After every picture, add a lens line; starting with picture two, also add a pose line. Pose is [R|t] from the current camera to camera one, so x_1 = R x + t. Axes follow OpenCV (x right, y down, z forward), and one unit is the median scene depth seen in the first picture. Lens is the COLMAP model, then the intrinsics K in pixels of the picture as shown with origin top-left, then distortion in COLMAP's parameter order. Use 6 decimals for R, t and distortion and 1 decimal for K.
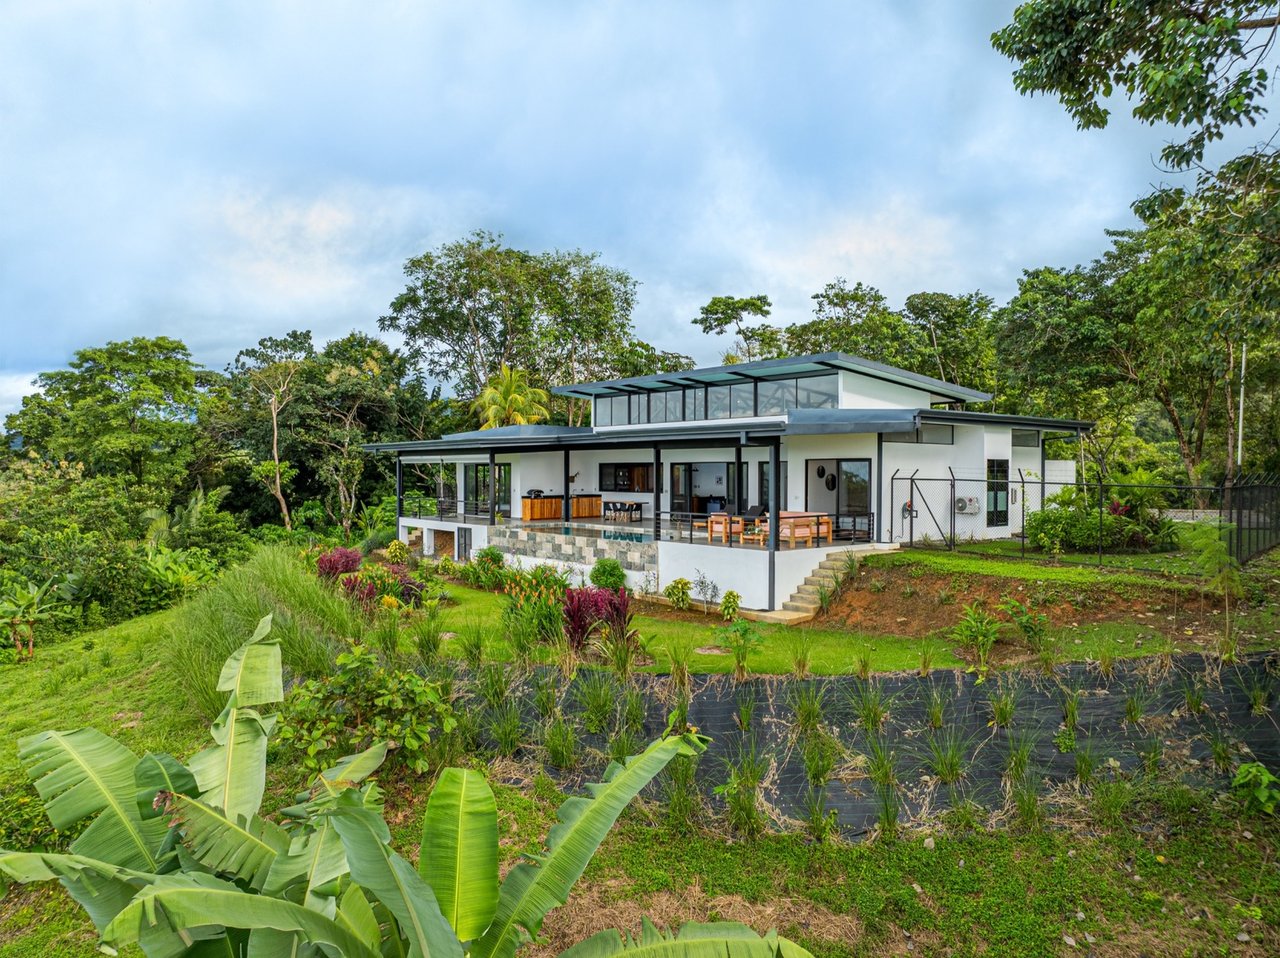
lens RADIAL K [[908.4, 0, 640.0], [0, 908.4, 479.0], [0, 0, 1]] dist [-0.038749, 0.001447]
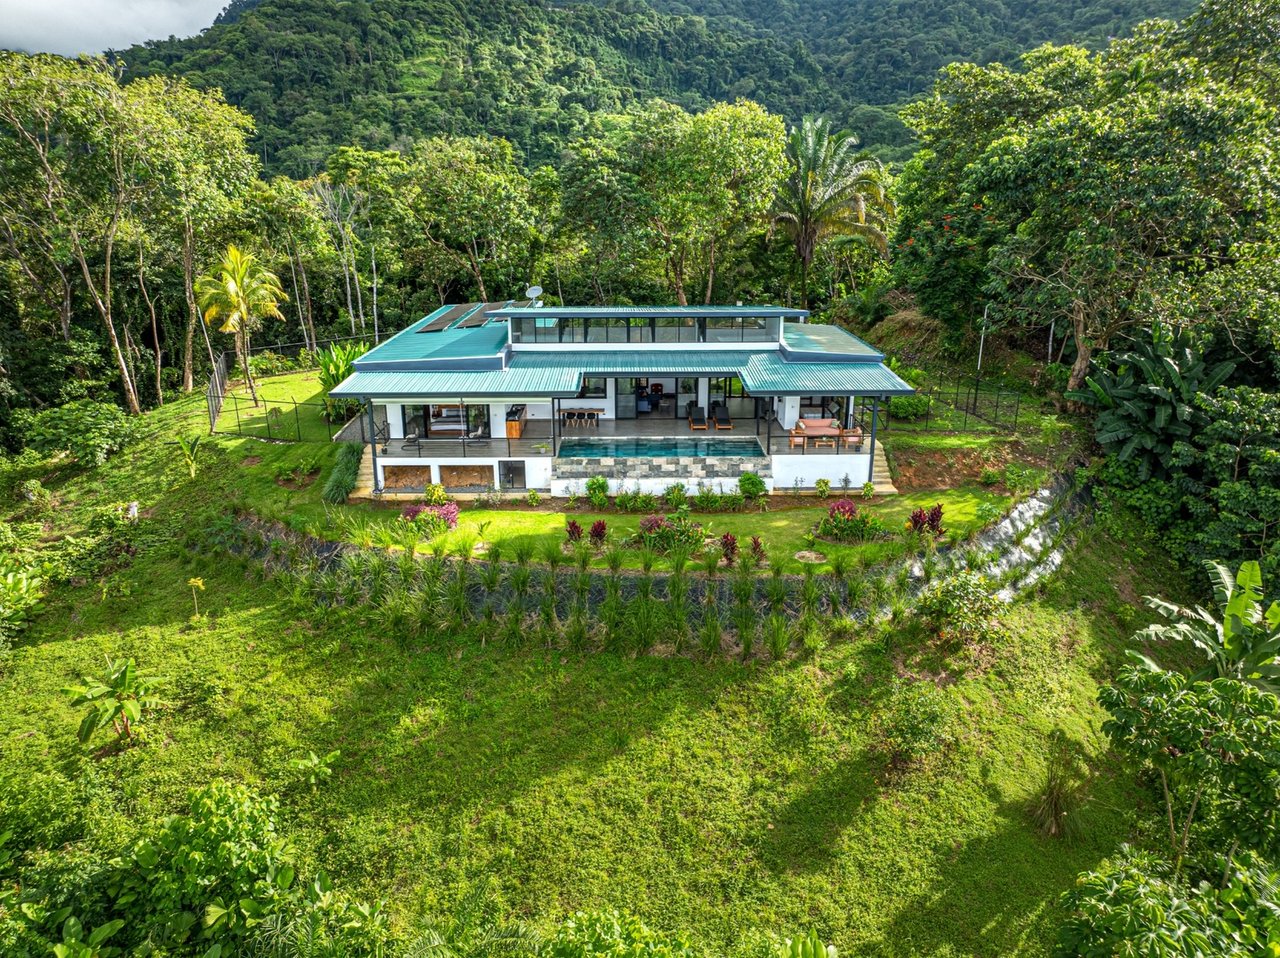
lens RADIAL K [[908.4, 0, 640.0], [0, 908.4, 479.0], [0, 0, 1]] dist [-0.038749, 0.001447]
pose [[0.622460, -0.236048, 0.746207, -1.049203], [0.011452, 0.956079, 0.292884, -0.283650], [-0.782568, -0.173763, 0.597824, 0.210908]]
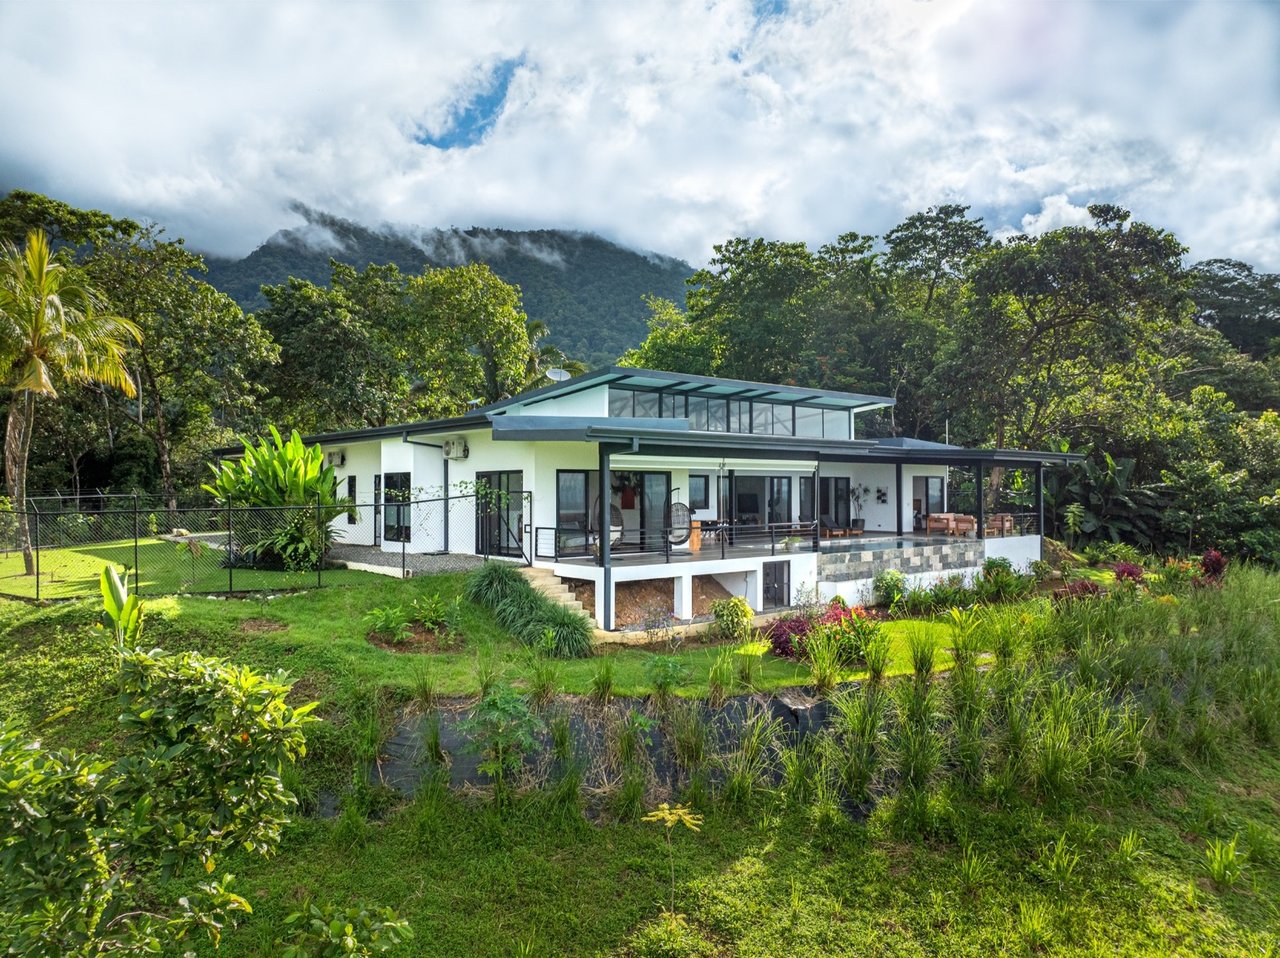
lens RADIAL K [[908.4, 0, 640.0], [0, 908.4, 479.0], [0, 0, 1]] dist [-0.038749, 0.001447]
pose [[-0.027200, 0.015406, 0.999511, -1.001310], [0.015284, 0.999771, -0.014994, -0.002454], [-0.999513, 0.014869, -0.027429, 1.247675]]
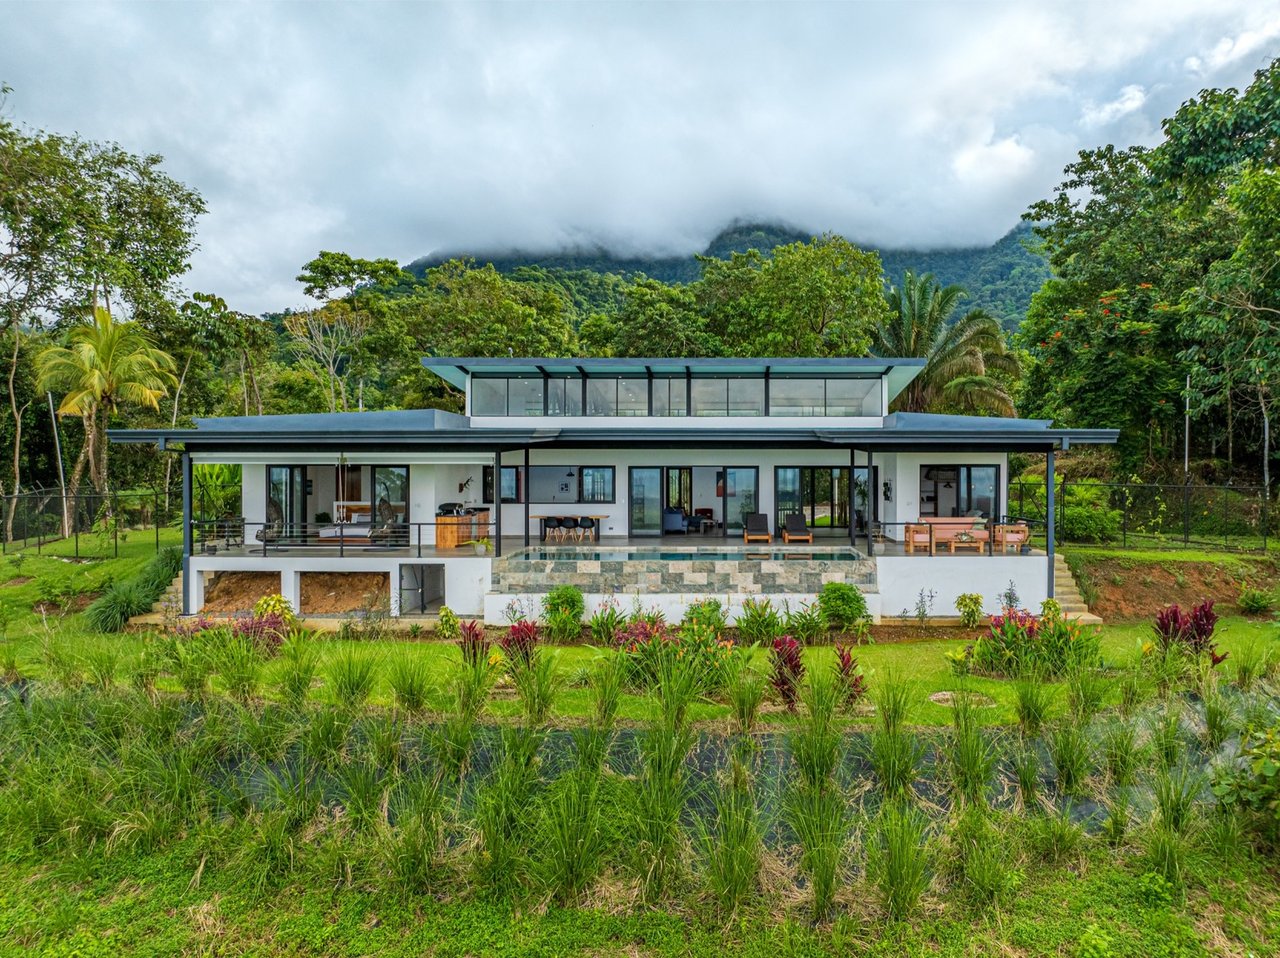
lens RADIAL K [[946.1, 0, 739.7], [0, 946.1, 464.1], [0, 0, 1]] dist [-0.037721, -0.001453]
pose [[0.626118, 0.007010, 0.779697, -0.641085], [0.008195, 0.999845, -0.015569, -0.006444], [-0.779686, 0.016138, 0.625963, 0.439830]]
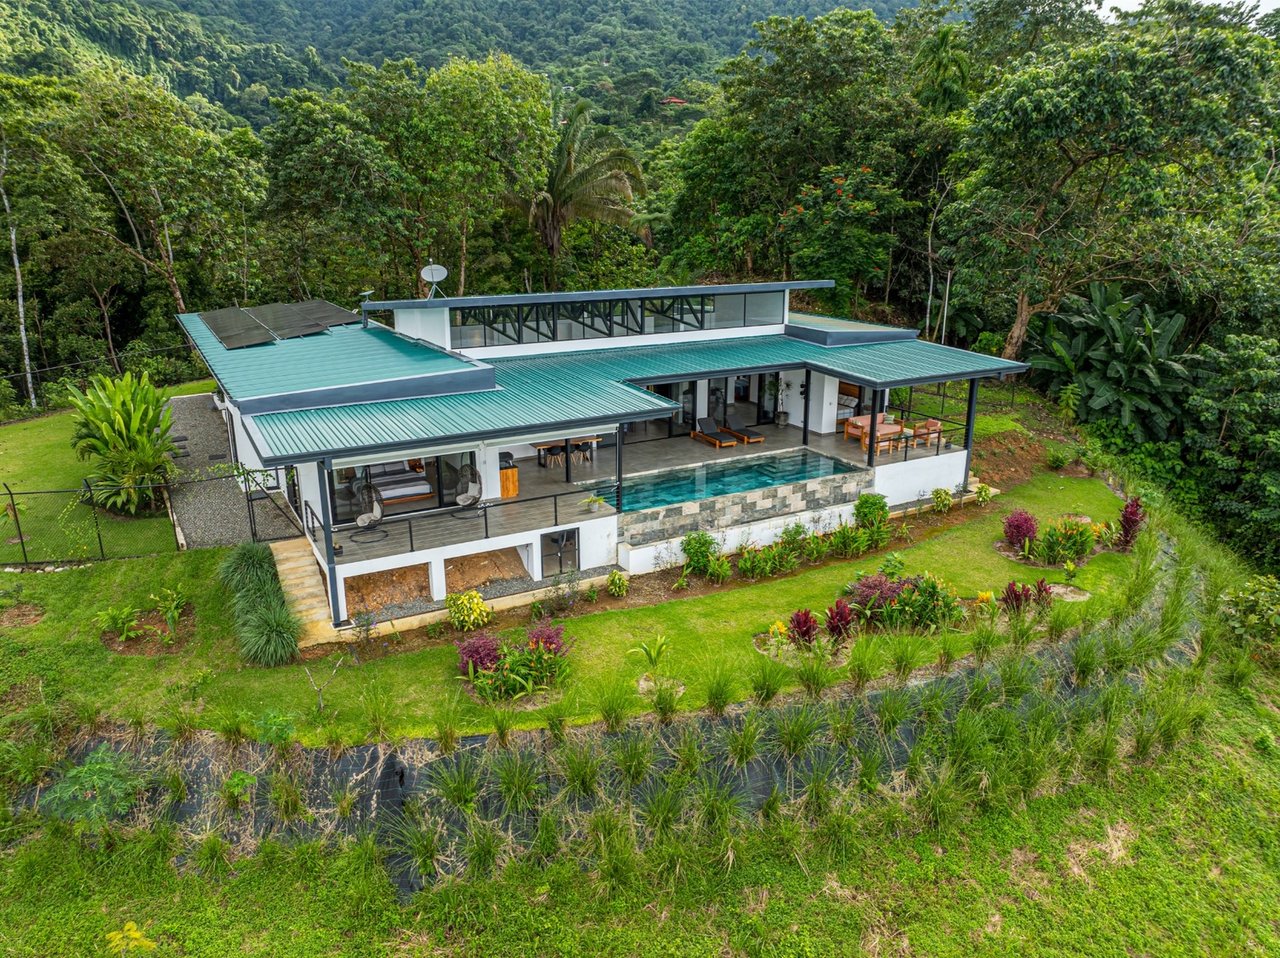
lens RADIAL K [[909.4, 0, 640.0], [0, 909.4, 479.0], [0, 0, 1]] dist [-0.069034, 0.052419]
pose [[0.169435, -0.281725, 0.944417, -0.922941], [0.011754, 0.958781, 0.283901, -0.202664], [-0.985471, -0.037002, 0.165763, 0.913457]]
